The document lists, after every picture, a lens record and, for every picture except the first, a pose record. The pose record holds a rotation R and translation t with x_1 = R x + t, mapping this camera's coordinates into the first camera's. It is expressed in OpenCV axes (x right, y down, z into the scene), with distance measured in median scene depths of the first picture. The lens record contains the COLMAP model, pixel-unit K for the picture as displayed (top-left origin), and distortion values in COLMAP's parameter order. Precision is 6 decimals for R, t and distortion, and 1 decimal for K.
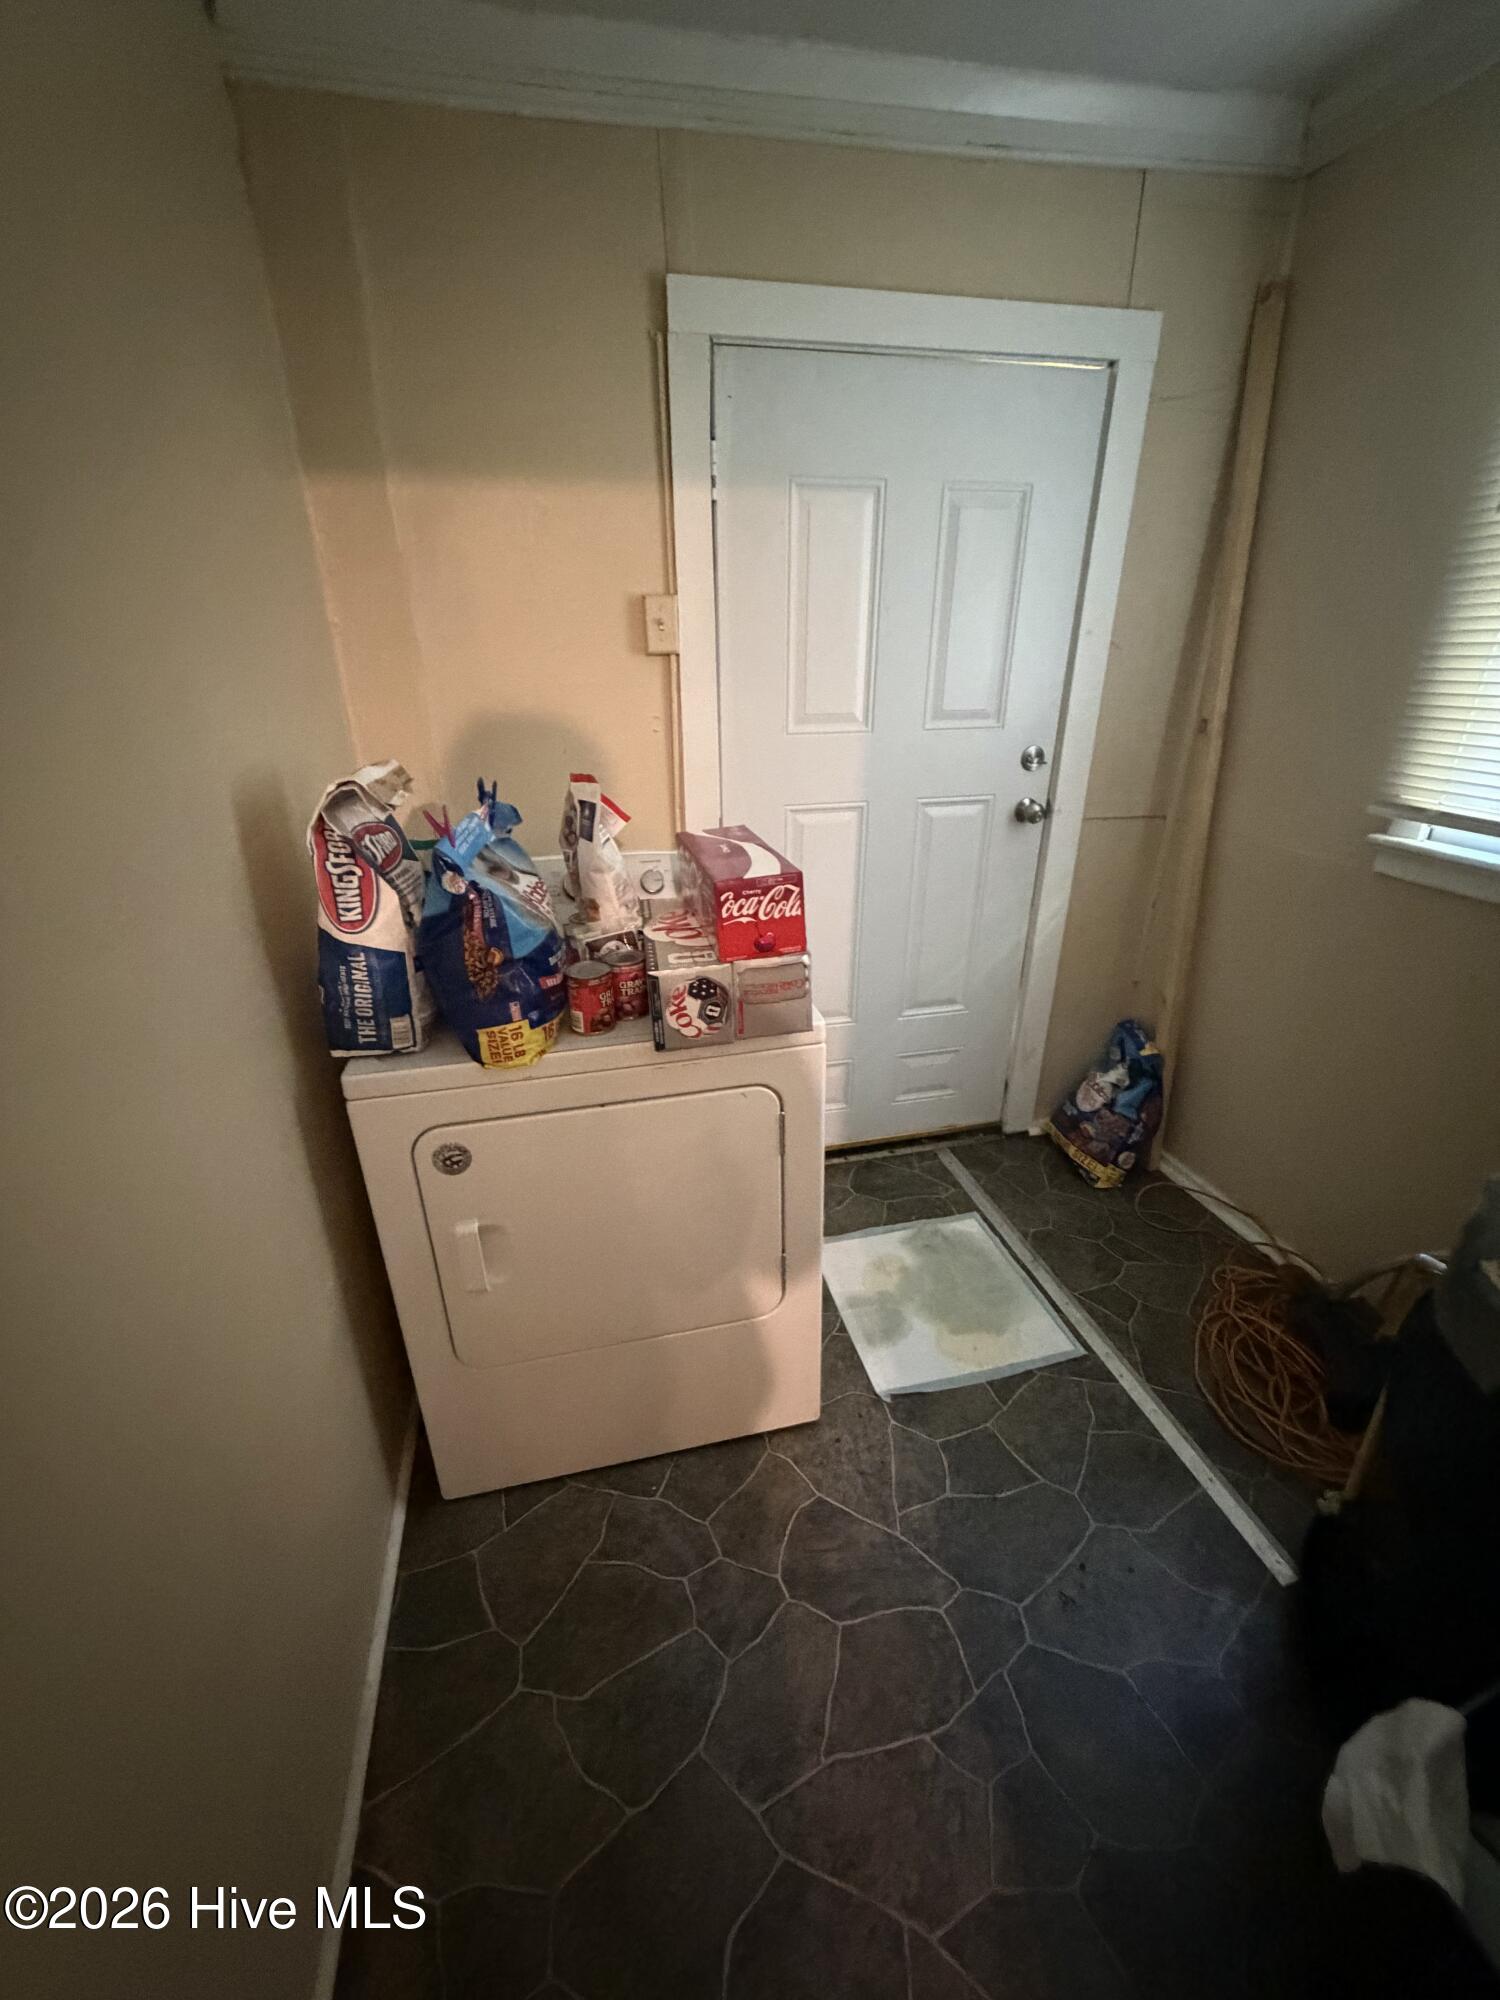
lens RADIAL K [[796.1, 0, 750.0], [0, 796.1, 1000.0], [0, 0, 1]] dist [-0.000244, -0.000014]
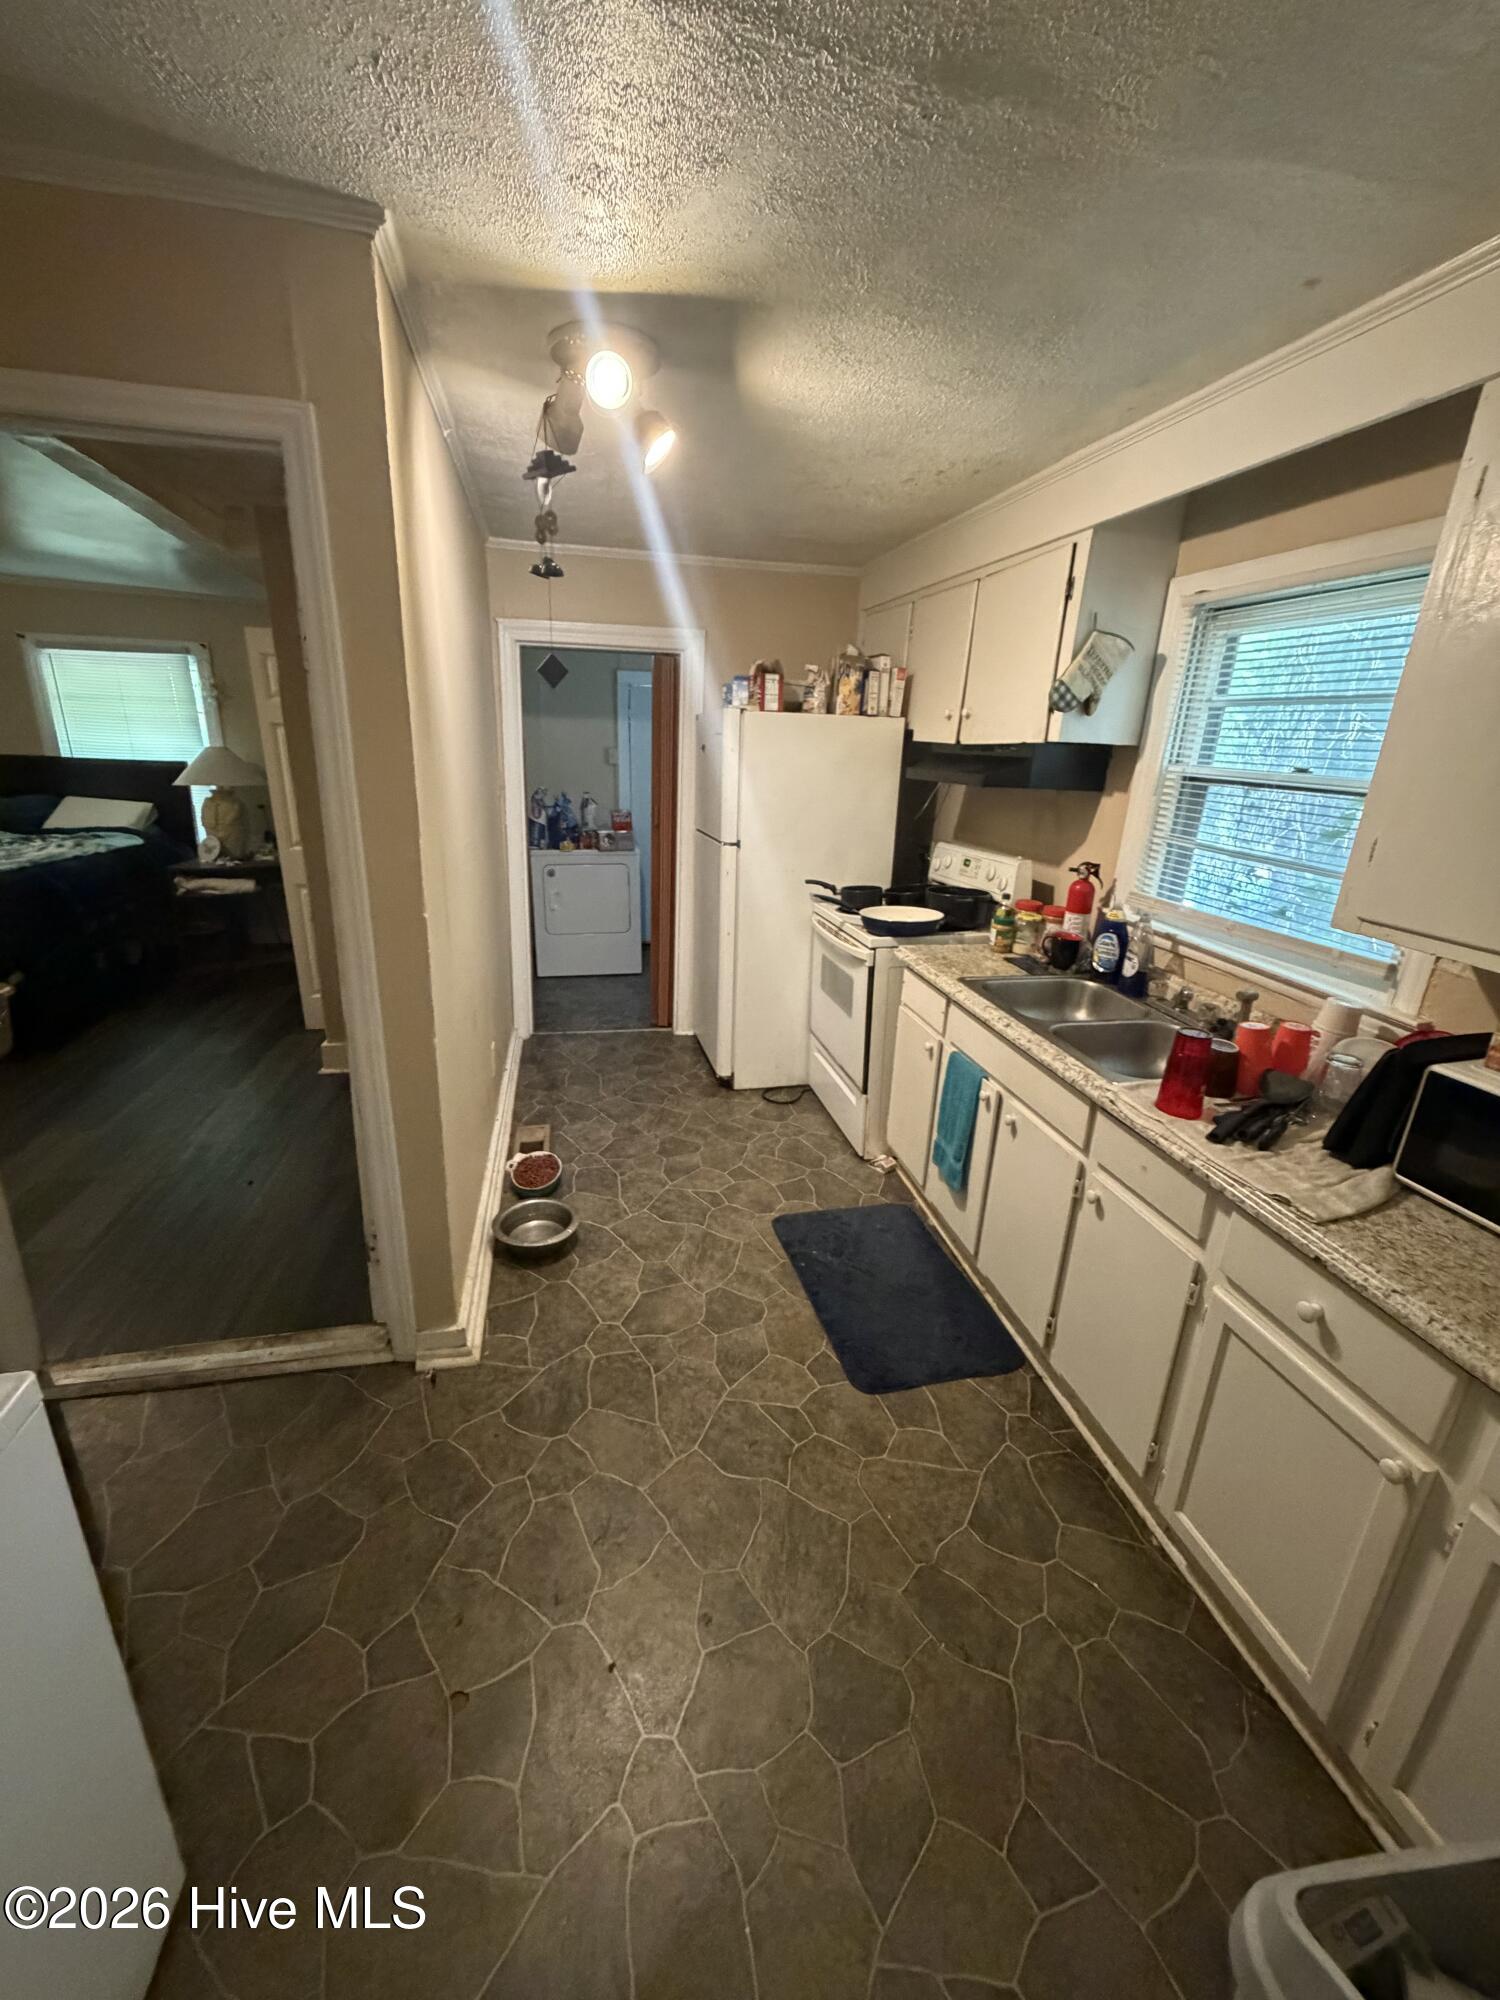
lens RADIAL K [[806.1, 0, 750.0], [0, 806.1, 1000.0], [0, 0, 1]] dist [-0.000039, -0.000001]
pose [[0.999617, 0.026323, -0.008575, 0.801767], [-0.027178, 0.992037, -0.122981, 1.438379], [0.005270, 0.123167, 0.992372, -3.411340]]
